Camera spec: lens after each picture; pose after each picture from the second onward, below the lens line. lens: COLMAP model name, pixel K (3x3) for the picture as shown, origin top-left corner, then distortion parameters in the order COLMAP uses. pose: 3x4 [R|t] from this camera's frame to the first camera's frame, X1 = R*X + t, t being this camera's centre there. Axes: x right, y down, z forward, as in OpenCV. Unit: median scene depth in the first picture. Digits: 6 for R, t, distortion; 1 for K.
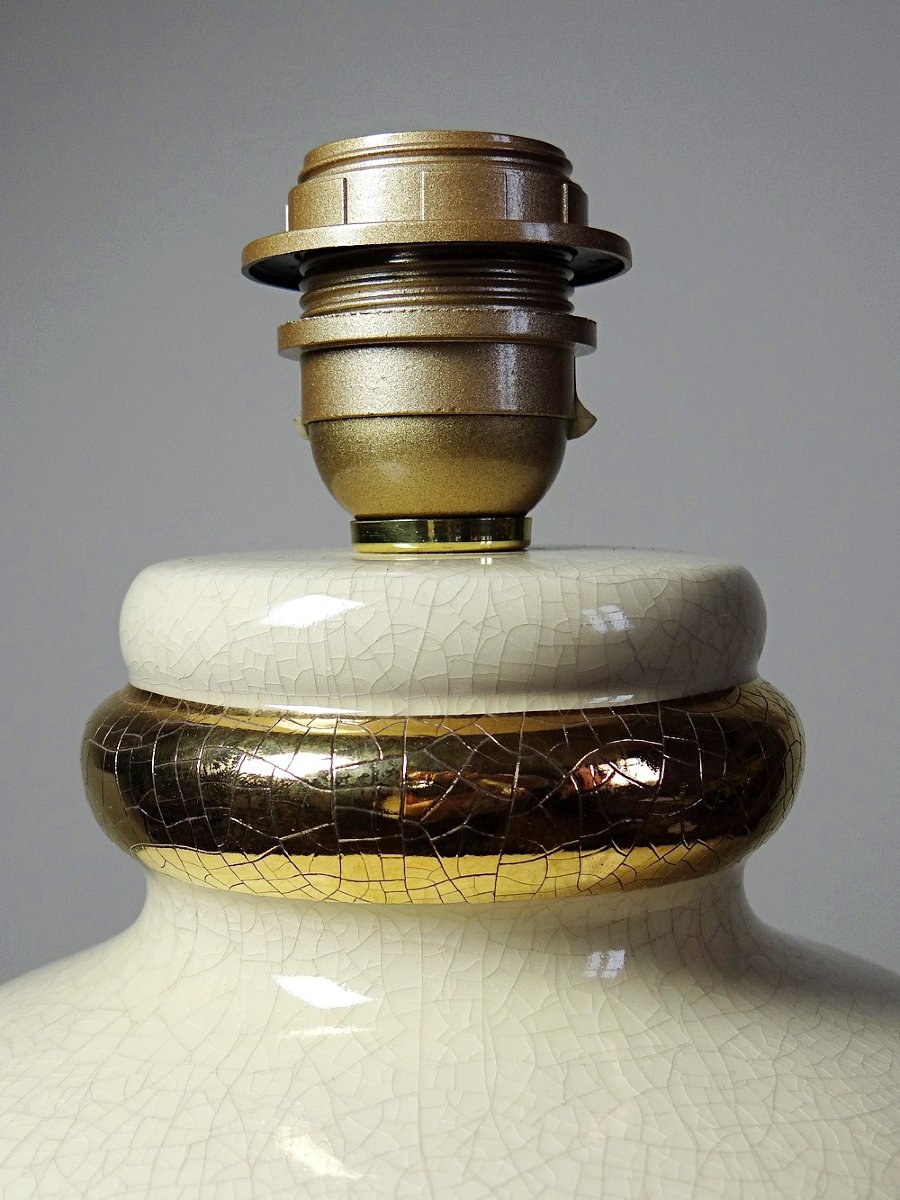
lens RADIAL K [[1658.0, 0, 450.0], [0, 1658.0, 600.0], [0, 0, 1]] dist [-0.017200, -0.010094]
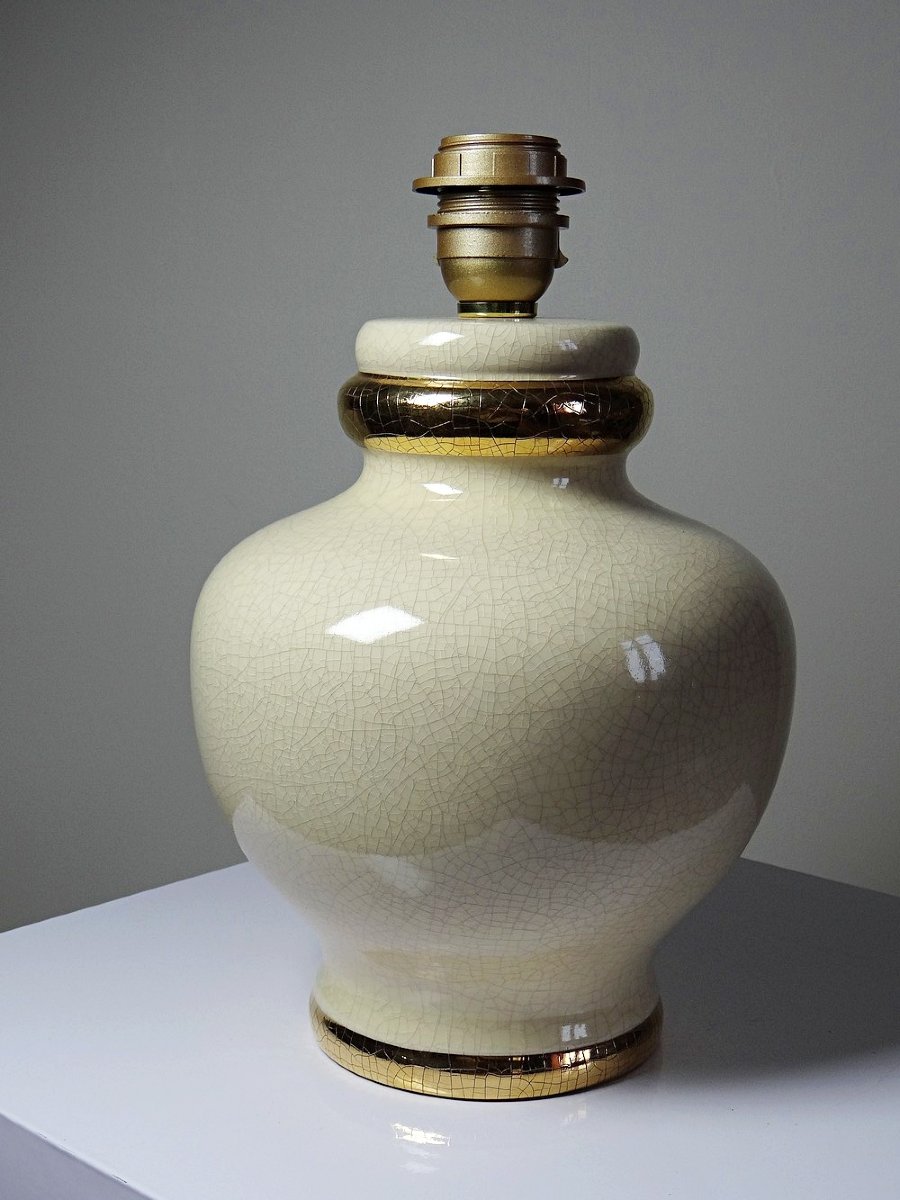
lens RADIAL K [[1658.0, 0, 450.0], [0, 1658.0, 600.0], [0, 0, 1]] dist [-0.017200, -0.010094]
pose [[0.999052, 0.030092, -0.031461, 0.014323], [-0.026180, 0.992656, 0.118107, 0.098087], [0.034784, -0.117171, 0.992502, -1.444752]]
